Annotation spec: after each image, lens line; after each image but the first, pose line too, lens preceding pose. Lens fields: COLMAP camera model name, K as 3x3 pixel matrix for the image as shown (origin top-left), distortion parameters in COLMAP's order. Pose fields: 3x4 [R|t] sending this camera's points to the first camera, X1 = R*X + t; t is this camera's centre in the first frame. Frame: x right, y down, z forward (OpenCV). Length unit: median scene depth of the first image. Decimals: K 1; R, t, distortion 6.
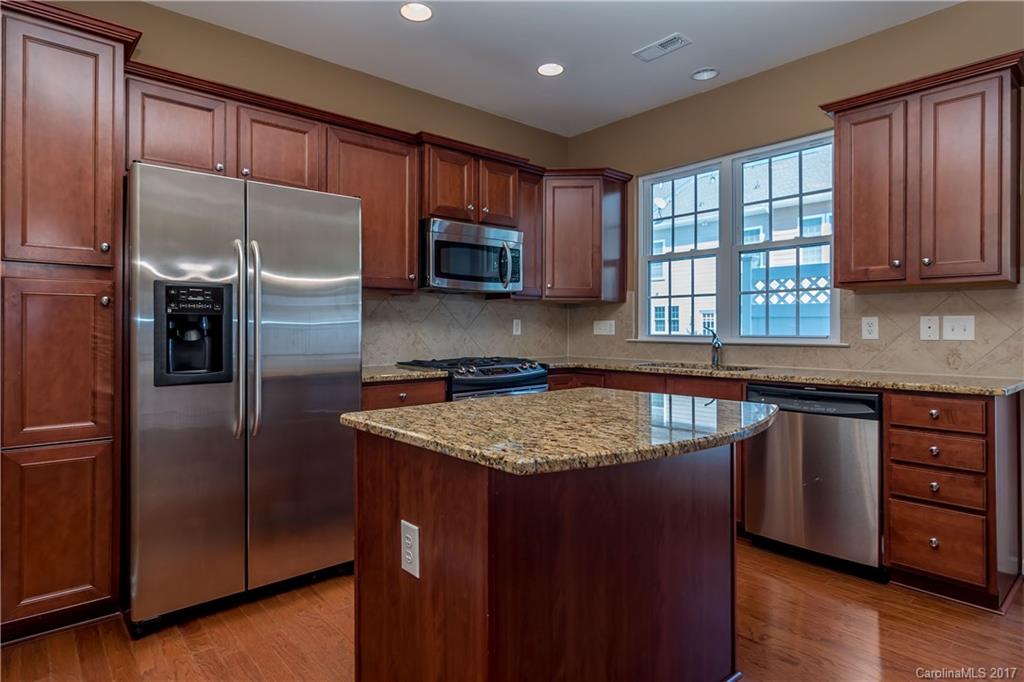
lens RADIAL K [[557.7, 0, 504.7], [0, 557.7, 335.9], [0, 0, 1]] dist [-0.000015, 0.001806]
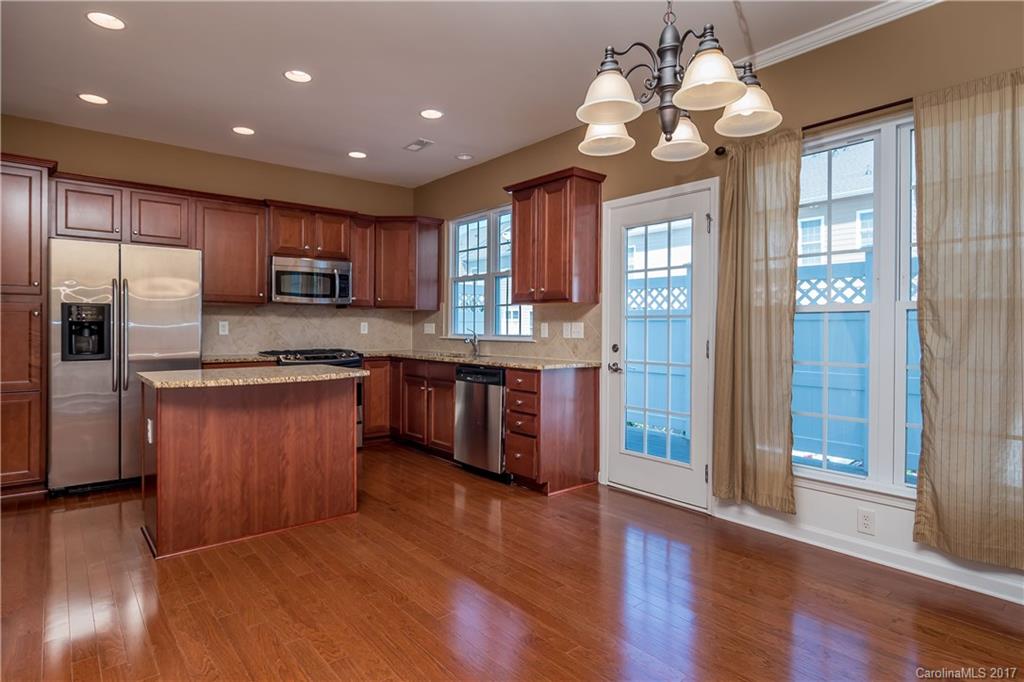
lens RADIAL K [[557.7, 0, 519.2], [0, 557.7, 336.3], [0, 0, 1]] dist [-0.000015, 0.001806]
pose [[0.999767, 0.004100, -0.021195, 0.572621], [-0.004092, 0.999992, 0.000413, 0.002517], [0.021197, -0.000326, 0.999775, -0.497666]]
